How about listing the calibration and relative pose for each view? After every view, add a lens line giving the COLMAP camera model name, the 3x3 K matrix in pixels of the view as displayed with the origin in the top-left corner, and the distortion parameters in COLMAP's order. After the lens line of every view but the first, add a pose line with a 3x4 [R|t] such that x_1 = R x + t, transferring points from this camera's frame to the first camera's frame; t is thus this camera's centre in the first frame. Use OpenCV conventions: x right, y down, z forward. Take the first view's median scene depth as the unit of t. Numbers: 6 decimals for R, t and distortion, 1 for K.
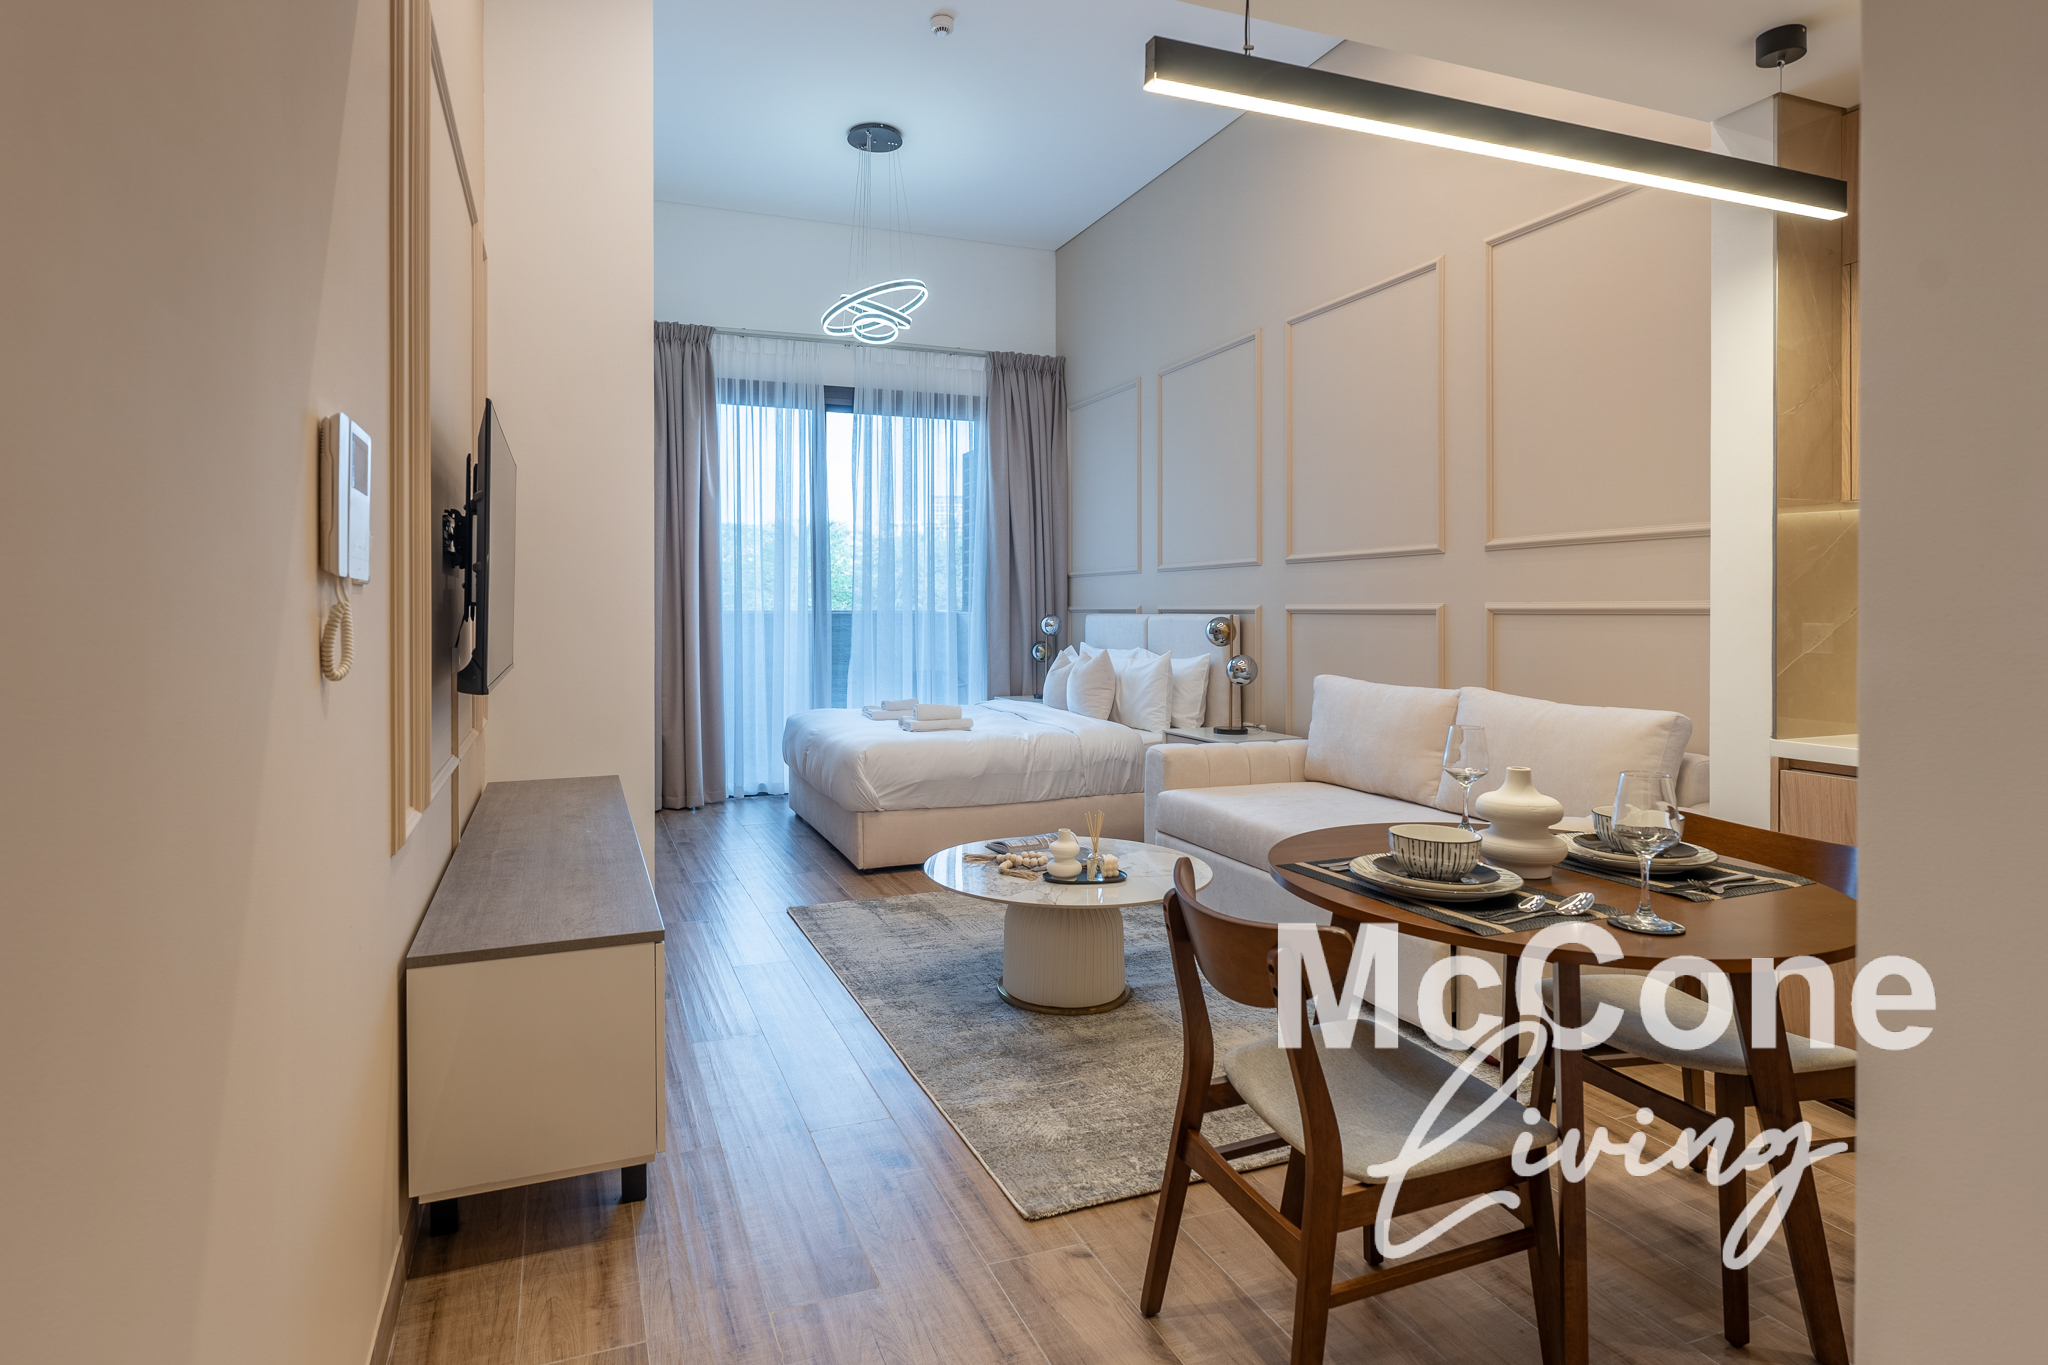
lens RADIAL K [[1043.7, 0, 955.2], [0, 1043.7, 633.3], [0, 0, 1]] dist [-0.002117, -0.000189]
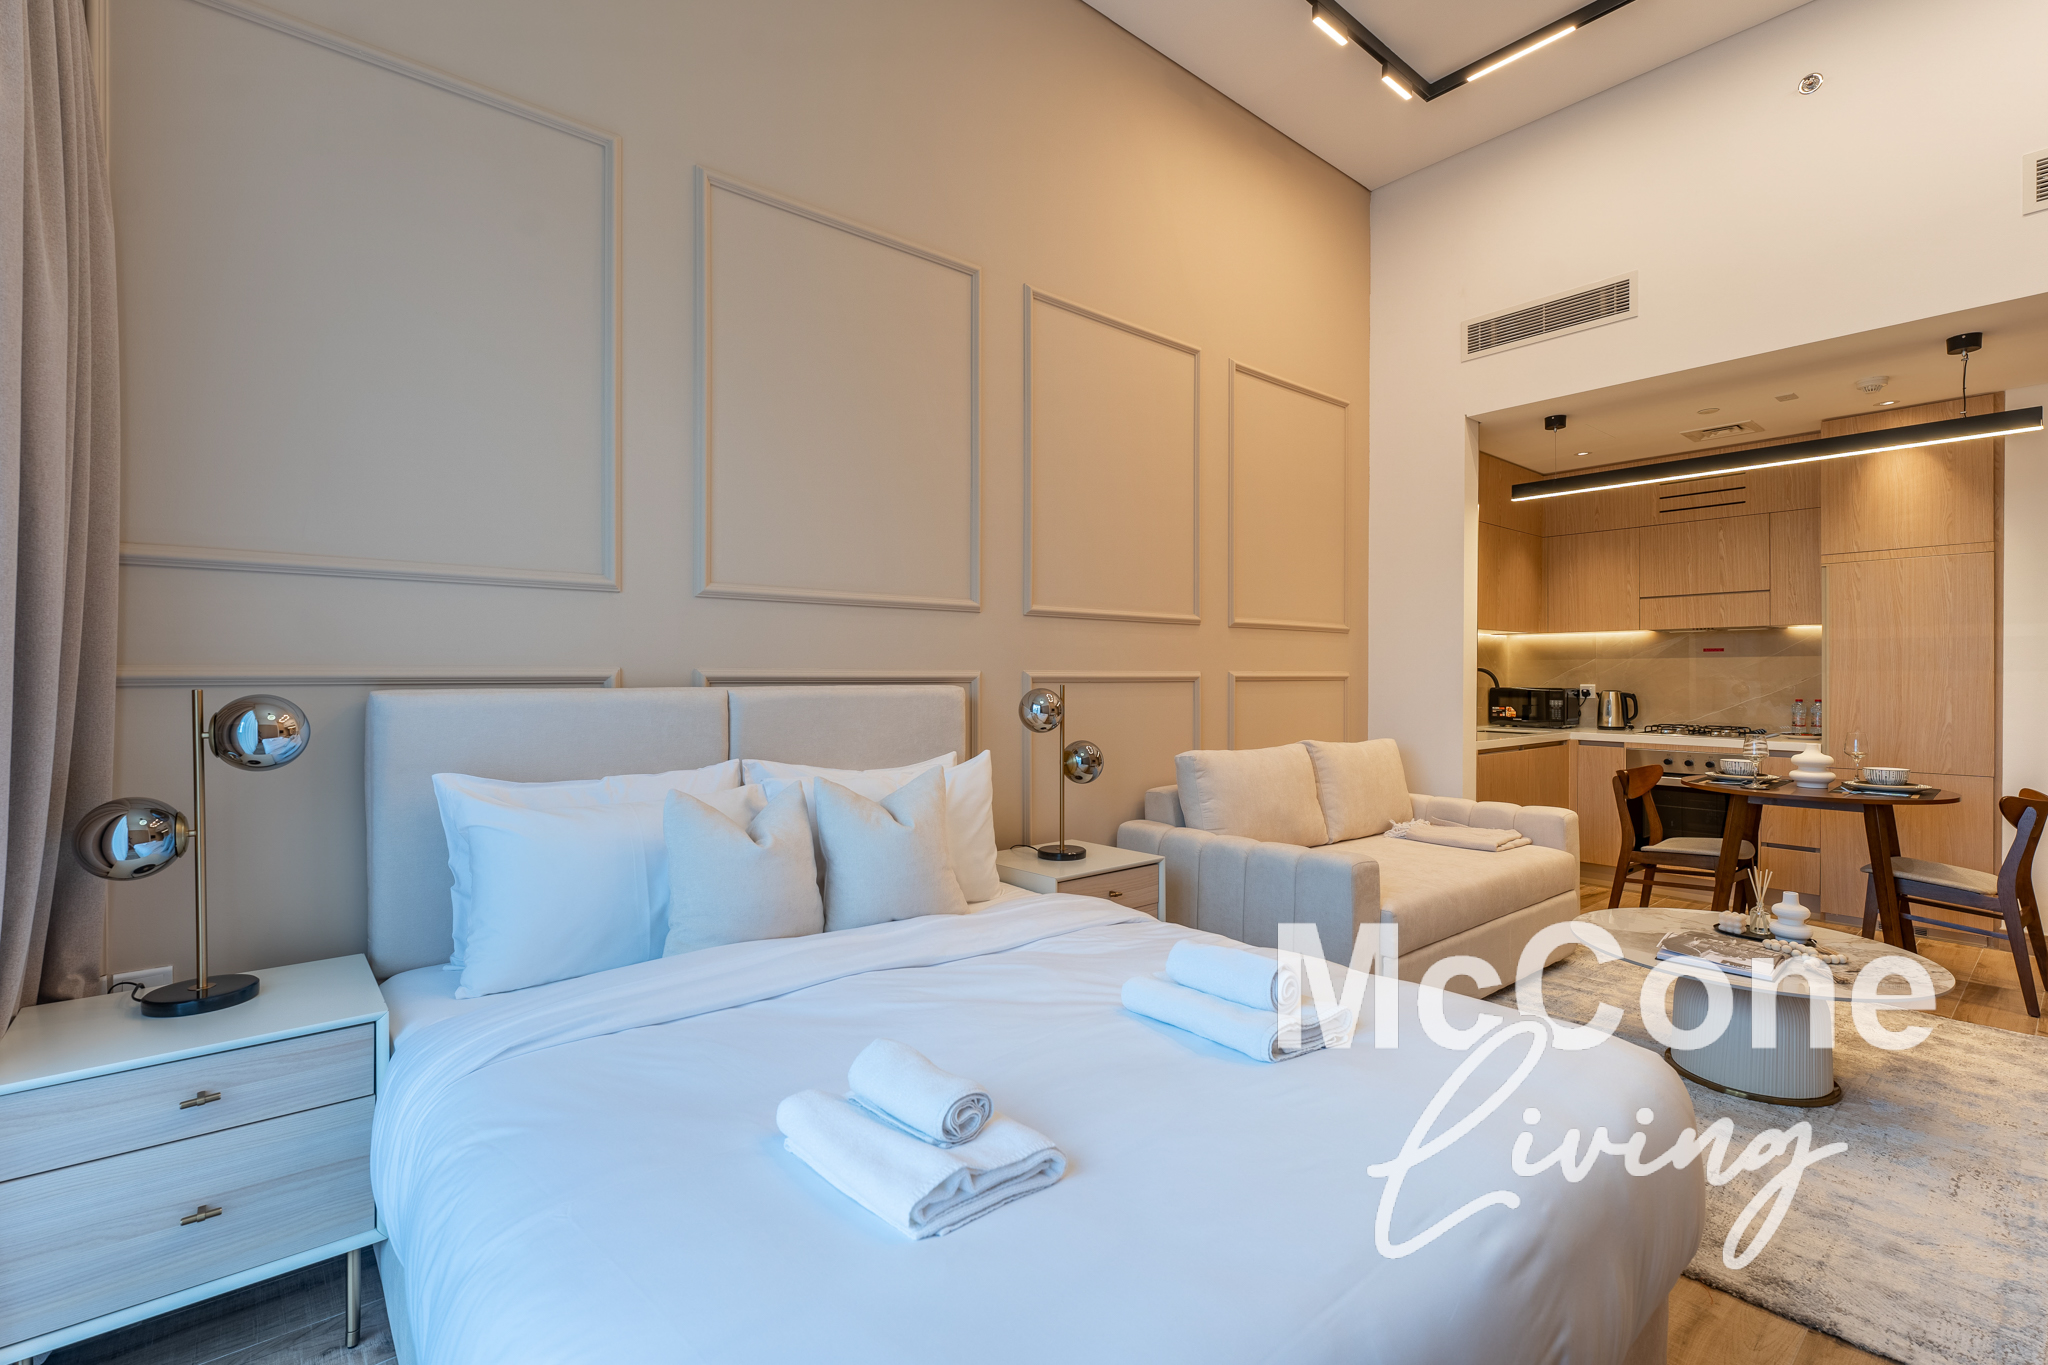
lens RADIAL K [[920.6, 0, 1024.7], [0, 920.6, 679.5], [0, 0, 1]] dist [0.000156, -0.000015]
pose [[-0.343981, -0.001592, 0.938975, -0.265546], [0.022833, 0.999689, 0.010059, -0.025096], [-0.938699, 0.024900, -0.343838, 1.104241]]
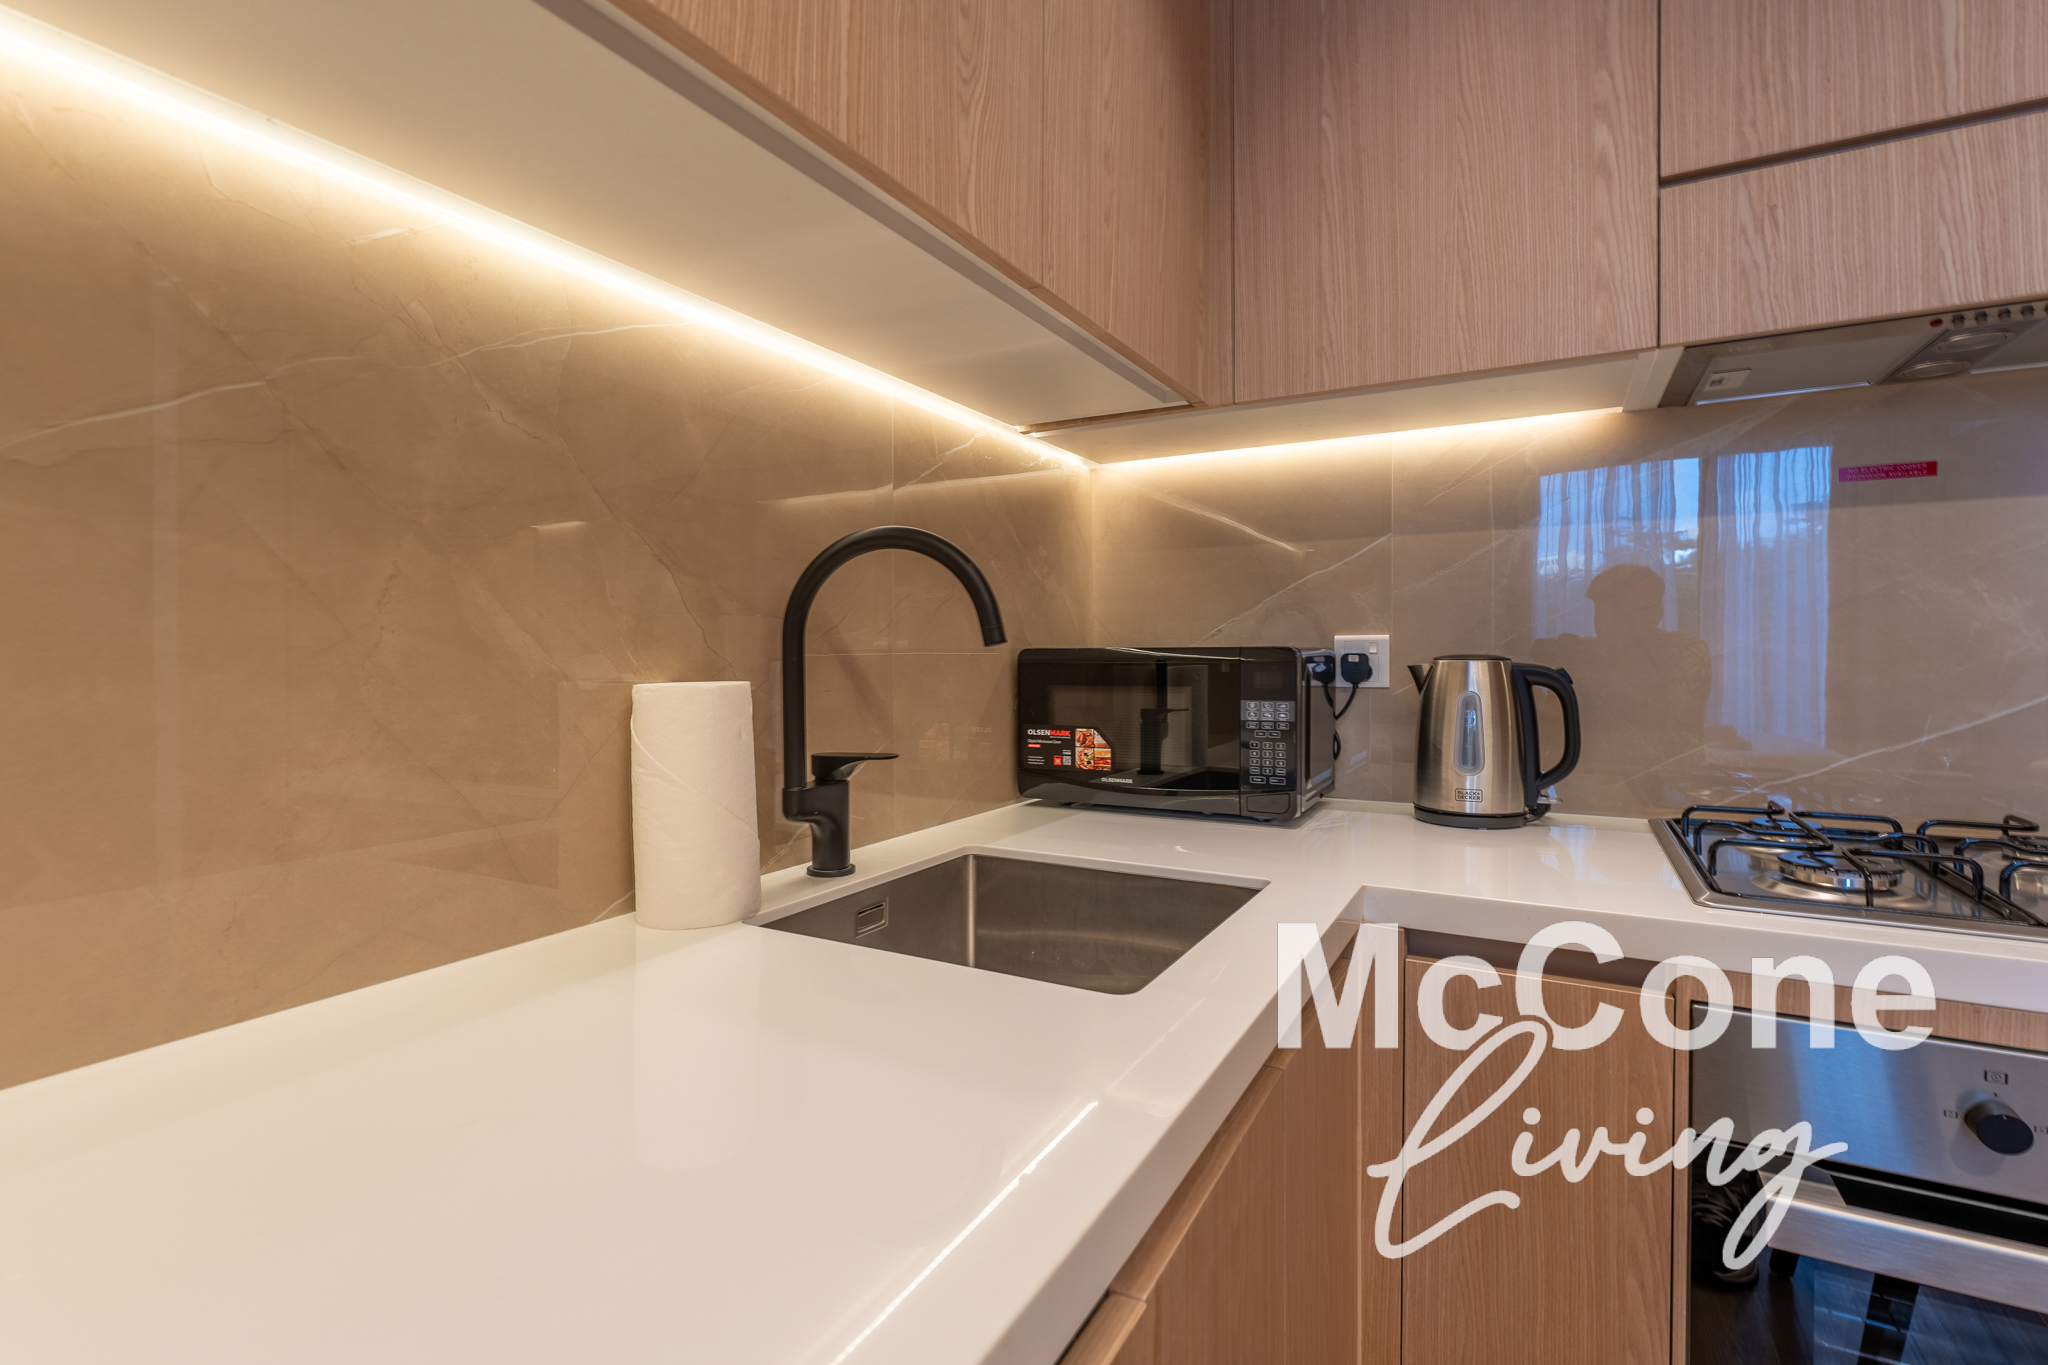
lens RADIAL K [[938.5, 0, 1027.5], [0, 938.5, 661.0], [0, 0, 1]] dist [-0.000856, -0.000509]
pose [[-0.651906, -0.003657, 0.758291, 0.340472], [0.022171, 0.999469, 0.023880, 0.004260], [-0.757975, 0.032380, -0.651479, 0.410971]]
